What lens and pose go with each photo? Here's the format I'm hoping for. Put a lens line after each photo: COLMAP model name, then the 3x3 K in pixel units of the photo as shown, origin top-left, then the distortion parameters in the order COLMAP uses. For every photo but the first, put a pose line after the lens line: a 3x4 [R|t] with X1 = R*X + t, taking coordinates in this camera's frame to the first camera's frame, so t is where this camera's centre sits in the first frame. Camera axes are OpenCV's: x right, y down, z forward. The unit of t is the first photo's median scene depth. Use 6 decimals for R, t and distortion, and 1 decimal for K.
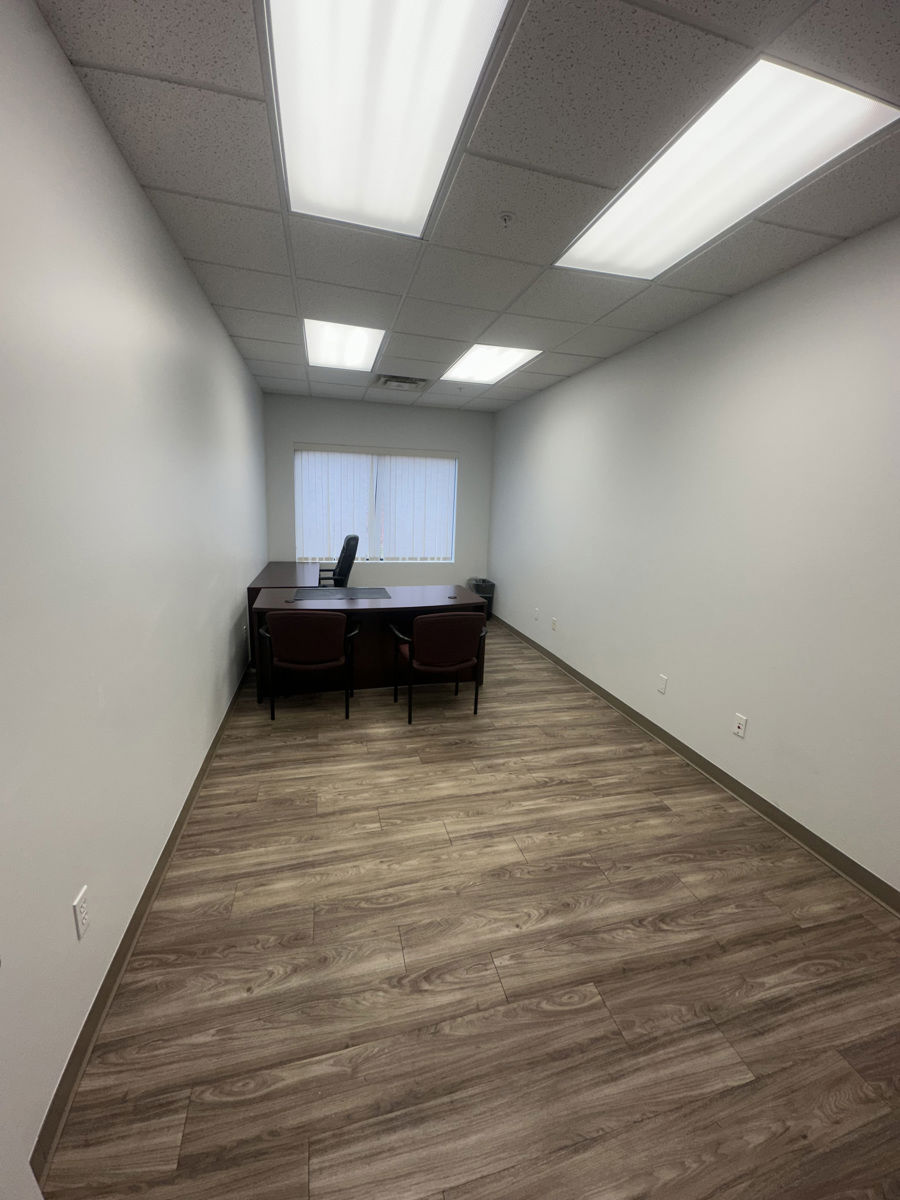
lens RADIAL K [[476.9, 0, 457.1], [0, 476.9, 597.3], [0, 0, 1]] dist [0.053830, 0.000062]
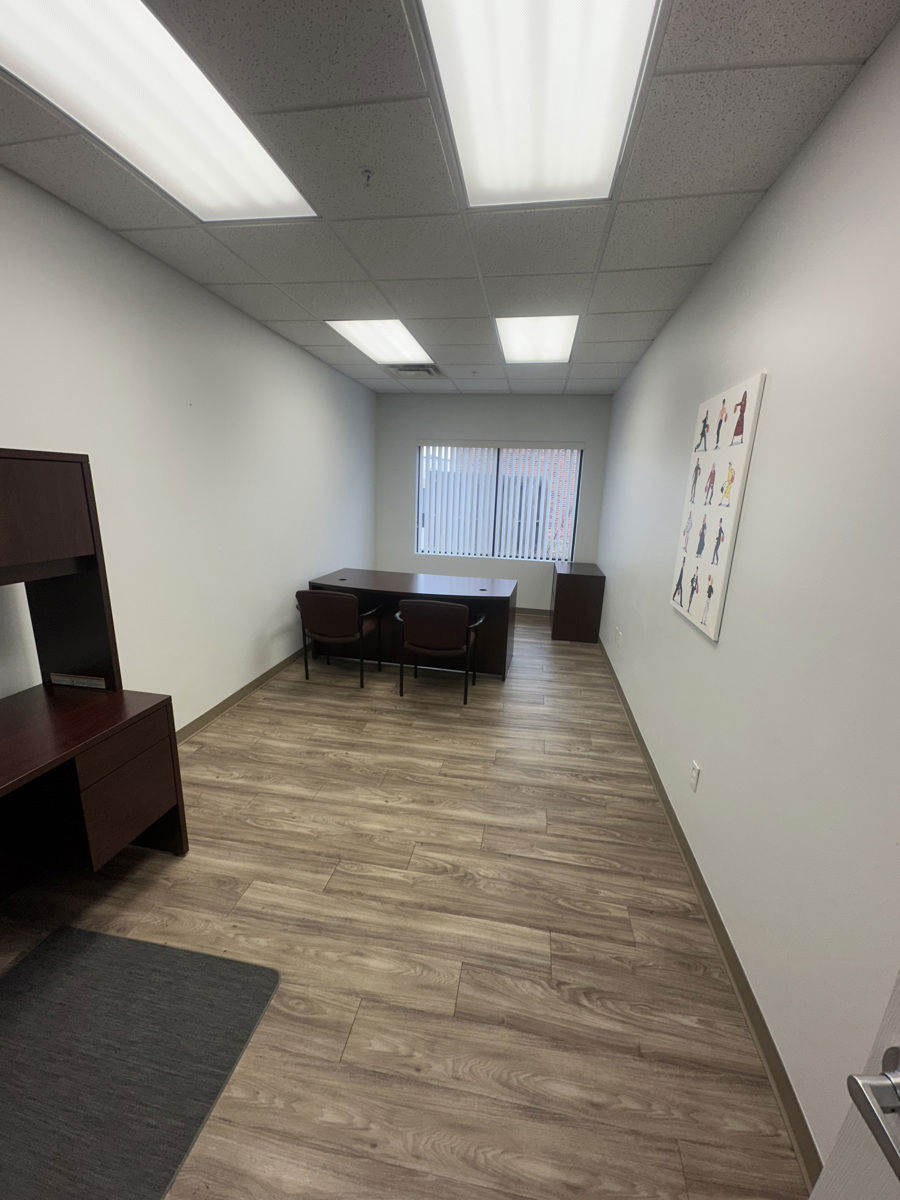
lens RADIAL K [[476.9, 0, 457.1], [0, 476.9, 597.3], [0, 0, 1]] dist [0.053830, 0.000062]
pose [[0.901272, 0.083797, -0.425073, 0.411060], [-0.079483, 0.996445, 0.027910, -0.002606], [0.425901, 0.008631, 0.904729, 0.128041]]
